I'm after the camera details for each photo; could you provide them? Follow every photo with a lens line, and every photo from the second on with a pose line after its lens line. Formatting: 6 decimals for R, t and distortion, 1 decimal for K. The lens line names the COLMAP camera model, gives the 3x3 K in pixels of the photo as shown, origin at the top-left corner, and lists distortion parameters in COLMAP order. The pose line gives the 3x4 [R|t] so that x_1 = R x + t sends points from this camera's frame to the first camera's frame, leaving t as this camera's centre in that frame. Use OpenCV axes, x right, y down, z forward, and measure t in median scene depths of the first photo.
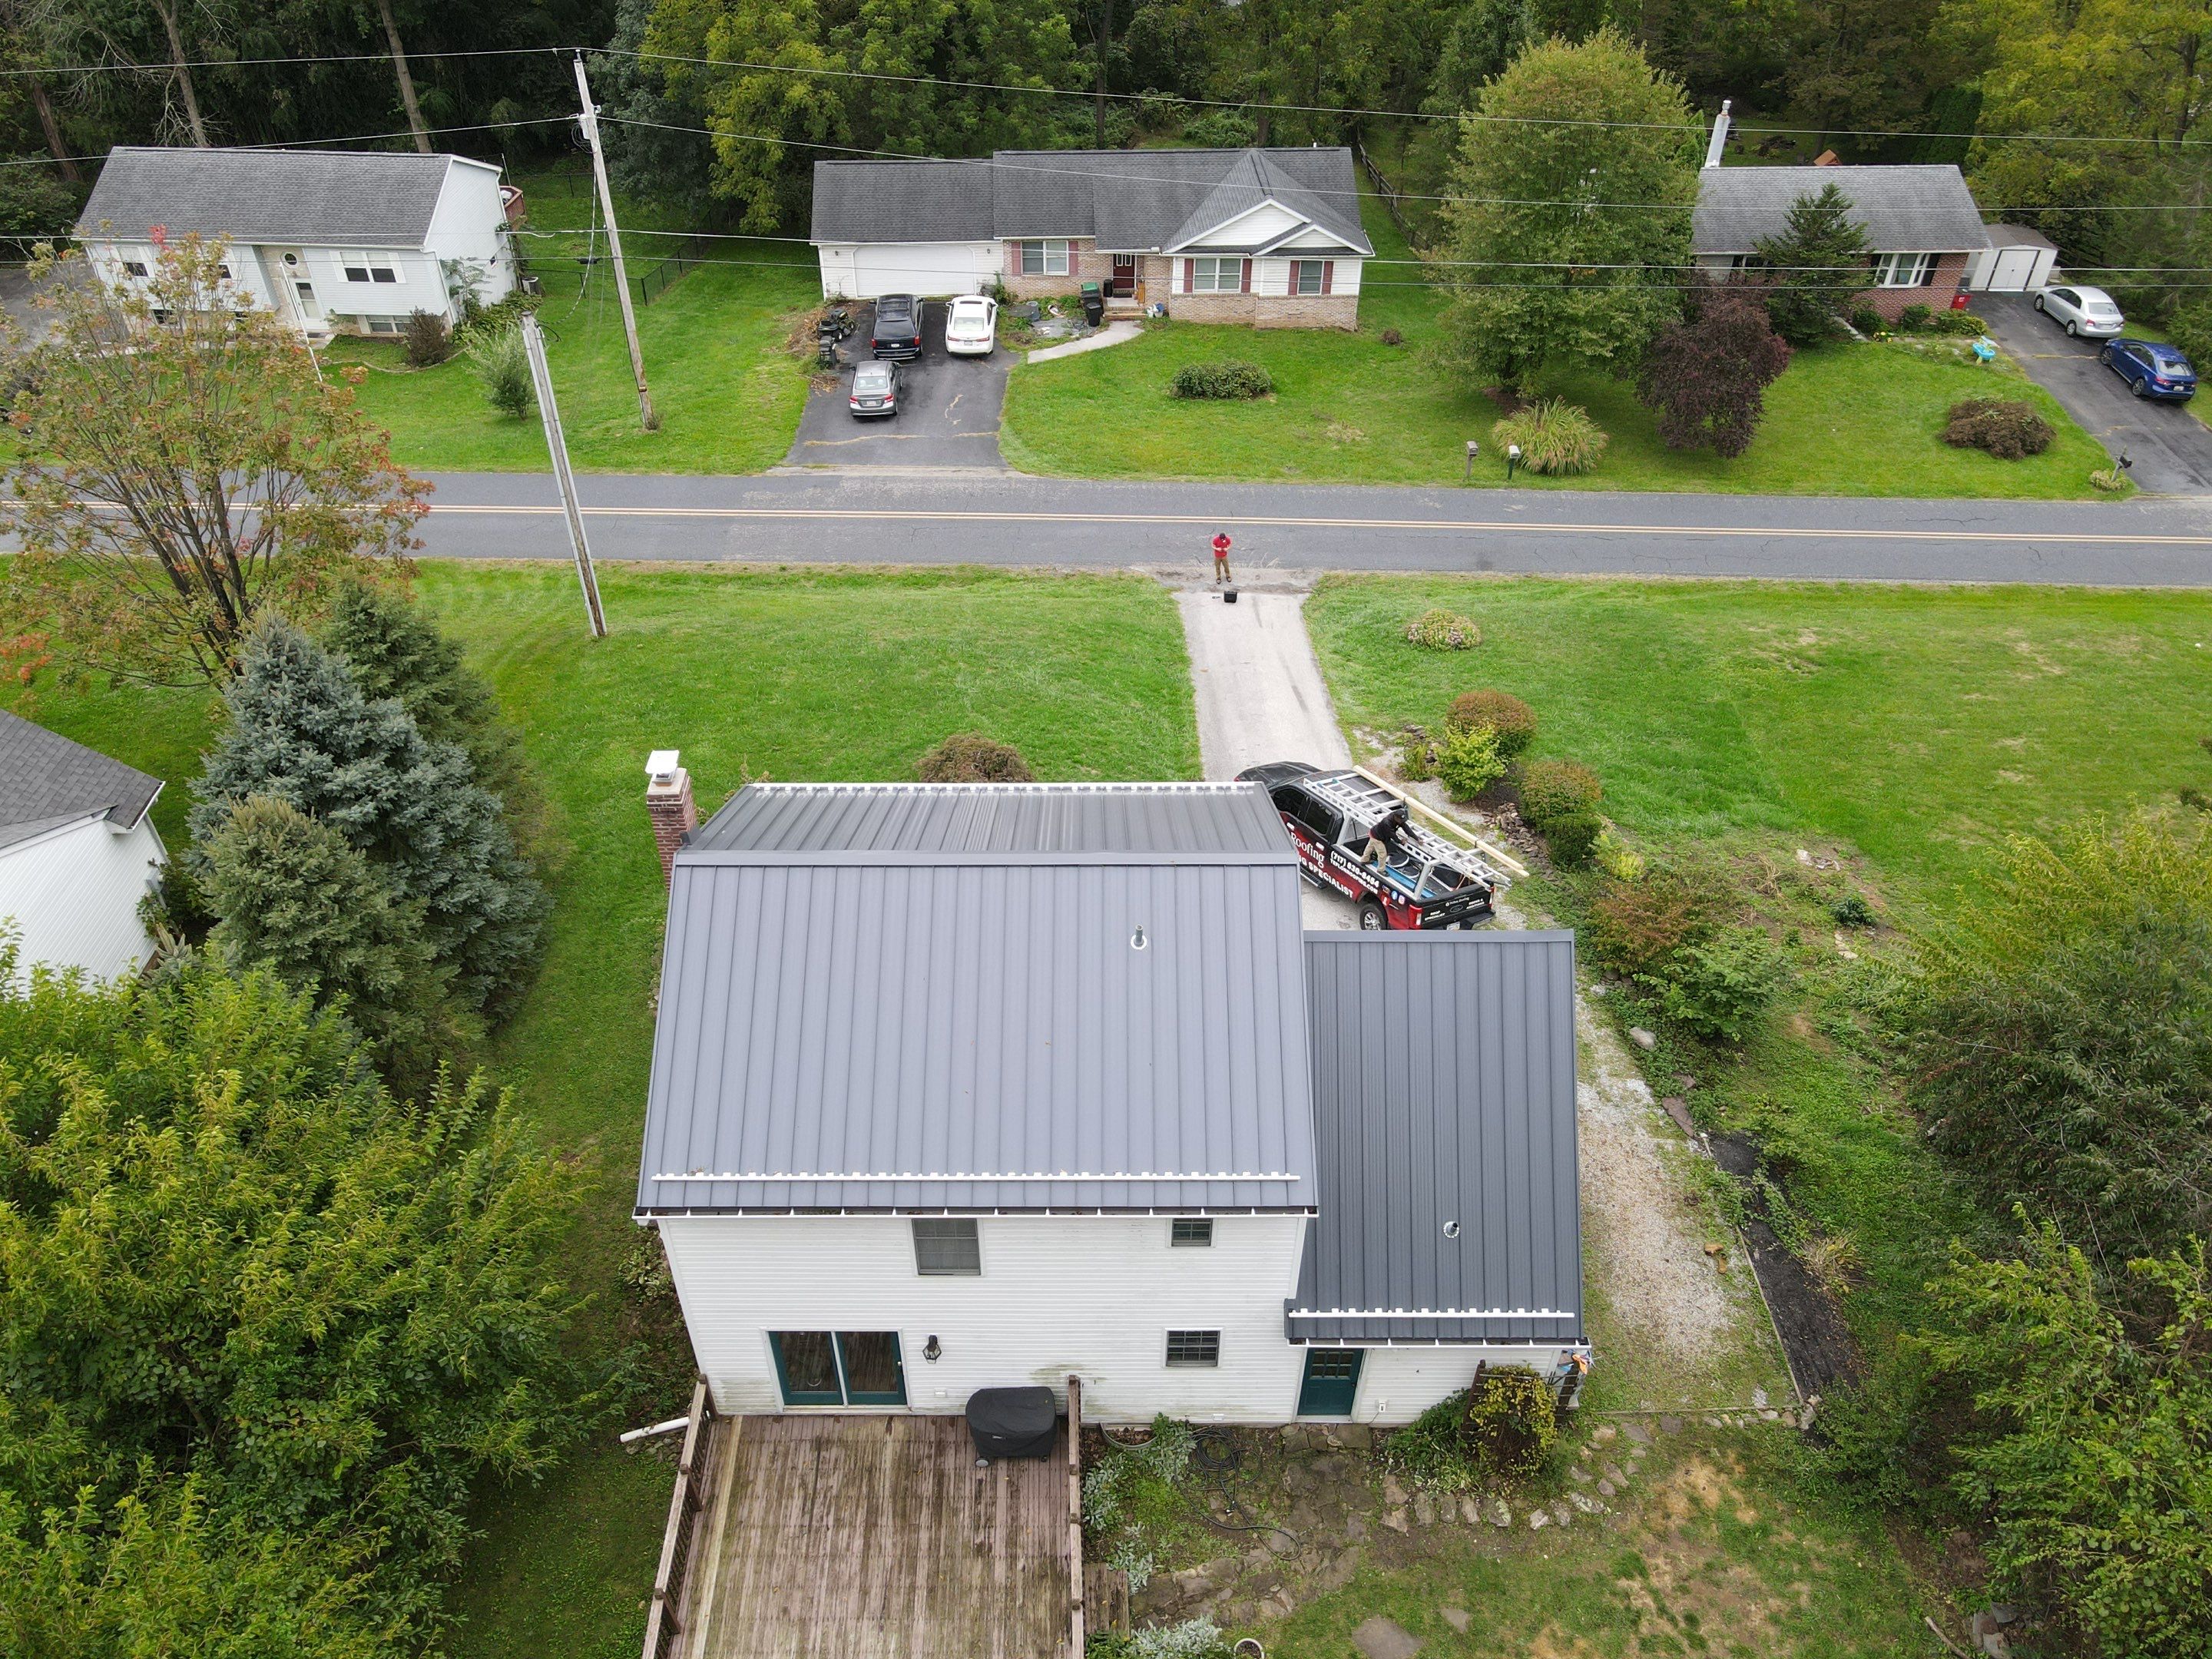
lens RADIAL K [[2773.4, 0, 1106.0], [0, 2773.4, 829.5], [0, 0, 1]] dist [-0.001763, 0.413988]
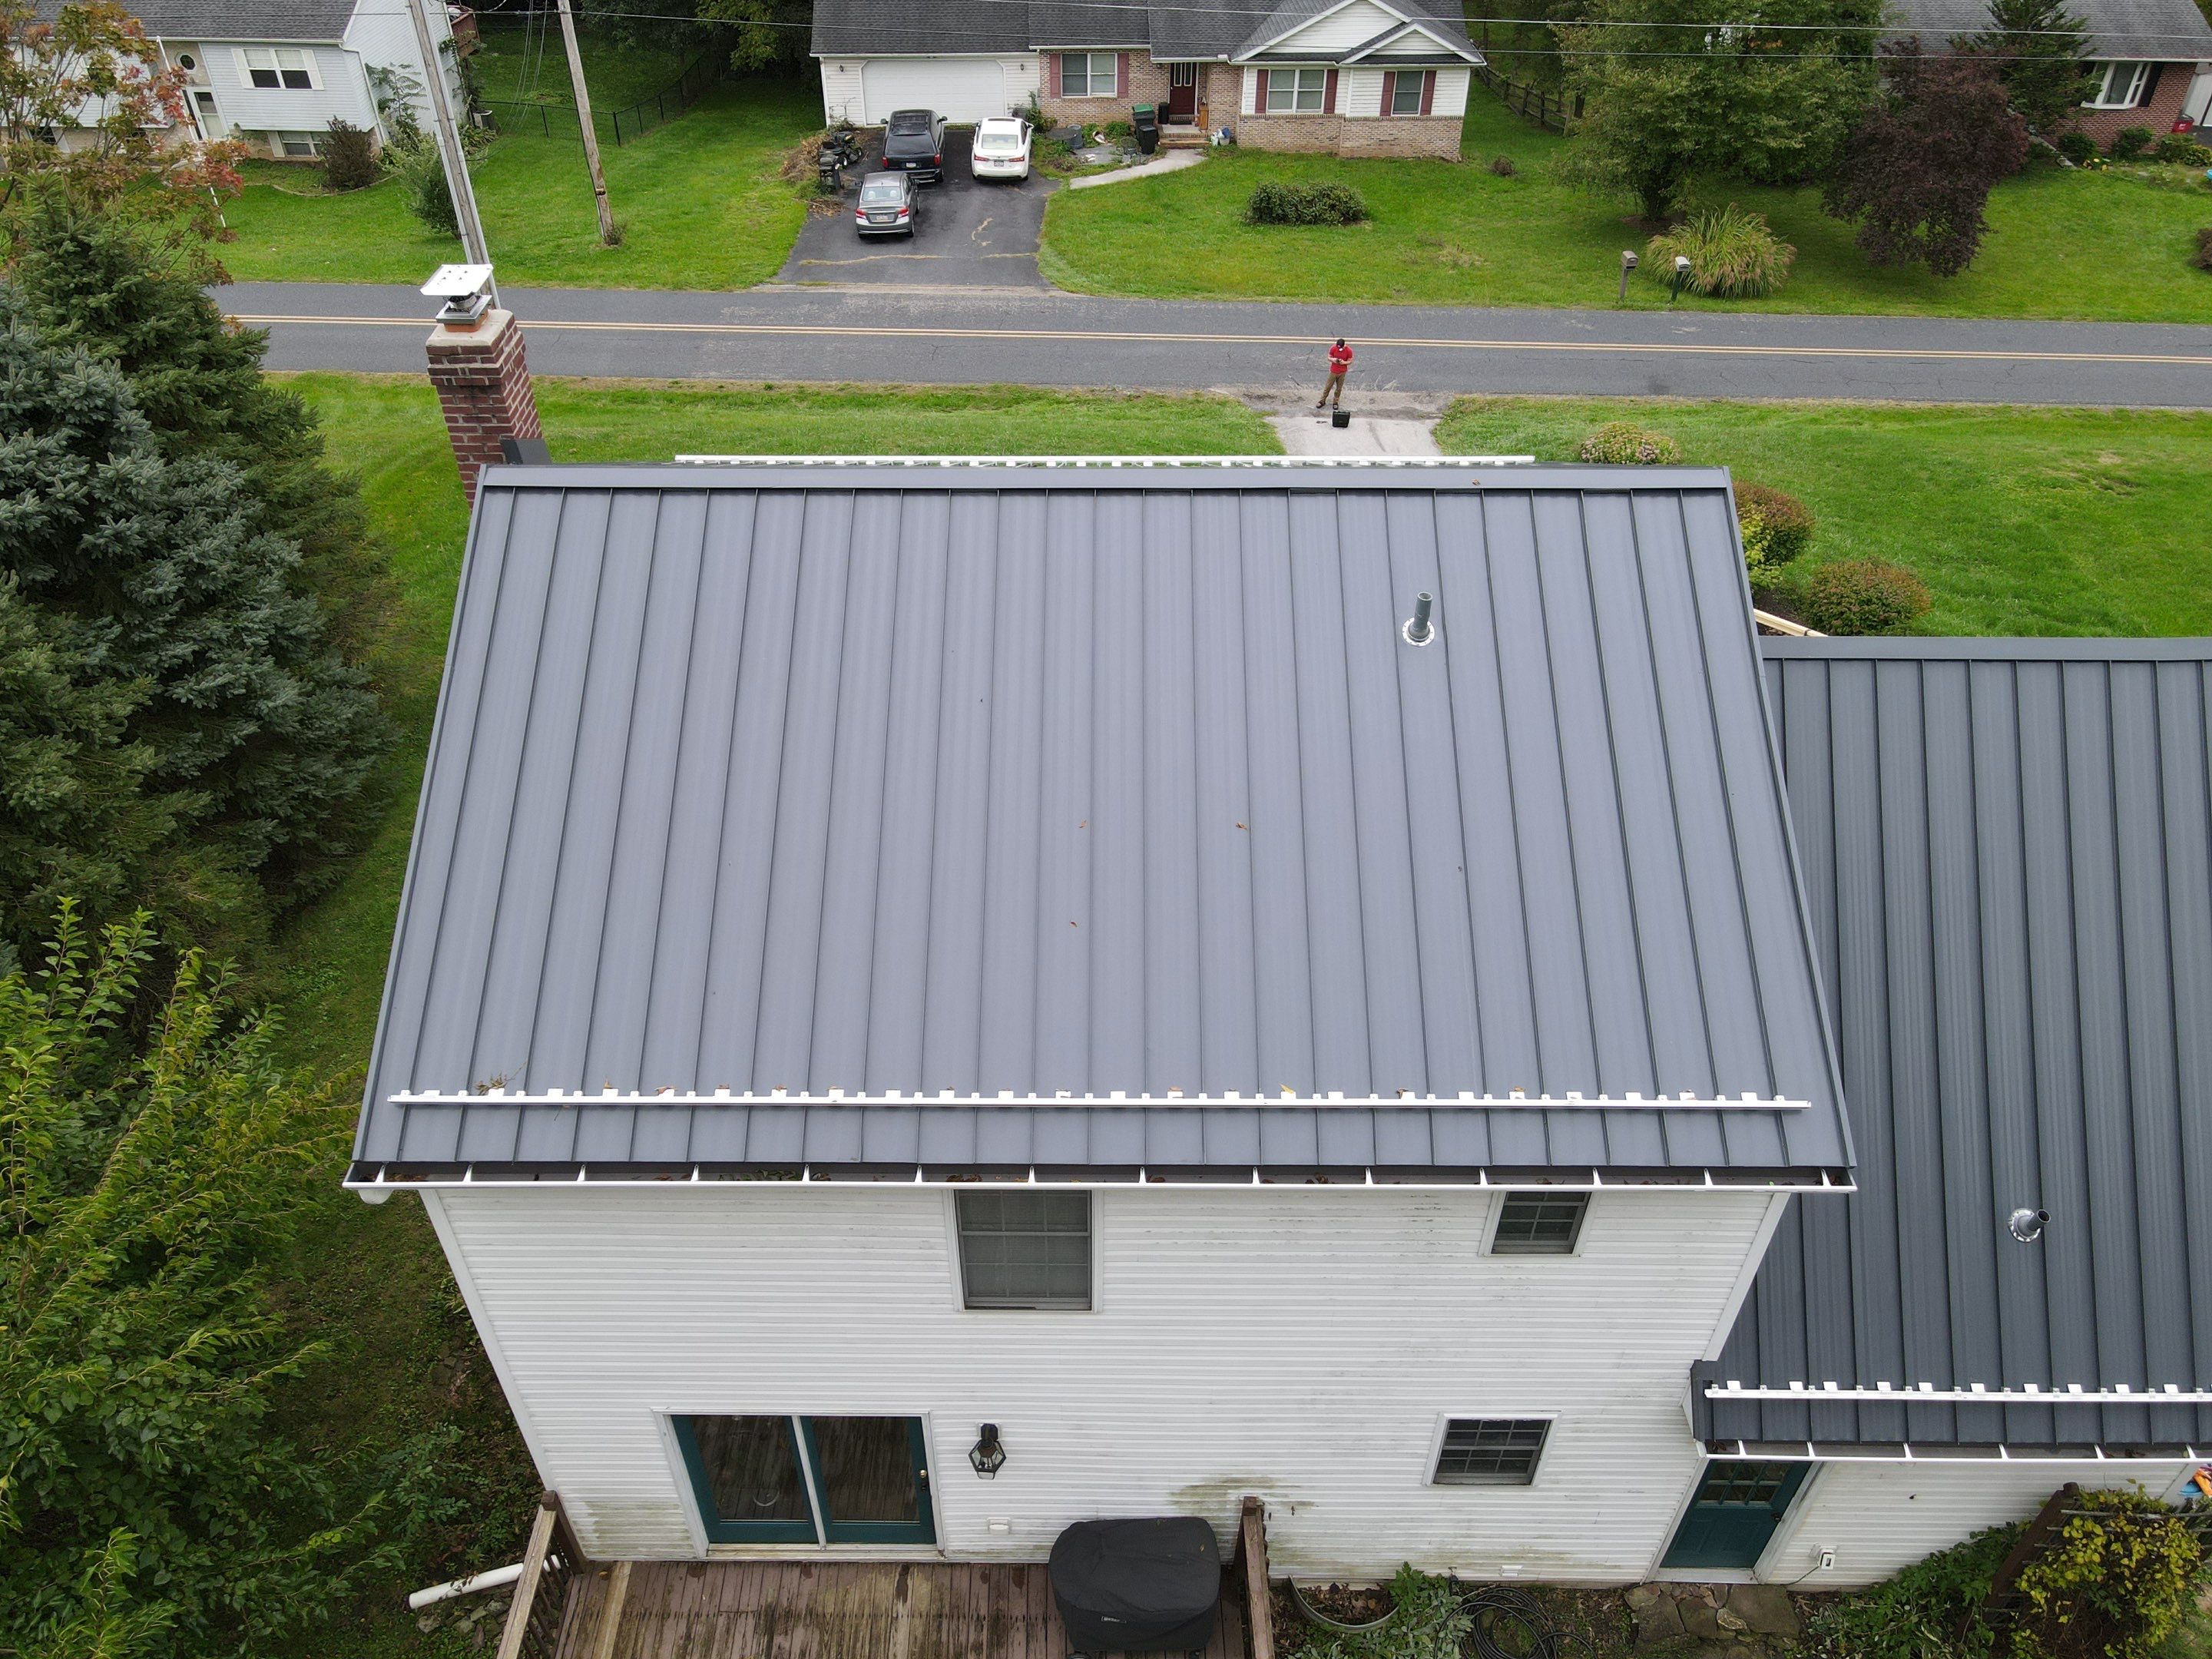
lens RADIAL K [[2693.3, 0, 1106.0], [0, 2693.3, 829.5], [0, 0, 1]] dist [0.076756, -0.070298]
pose [[0.999986, 0.005136, -0.001257, -0.022609], [-0.005142, 0.999973, -0.005326, 0.041472], [0.001230, 0.005332, 0.999985, 0.276695]]
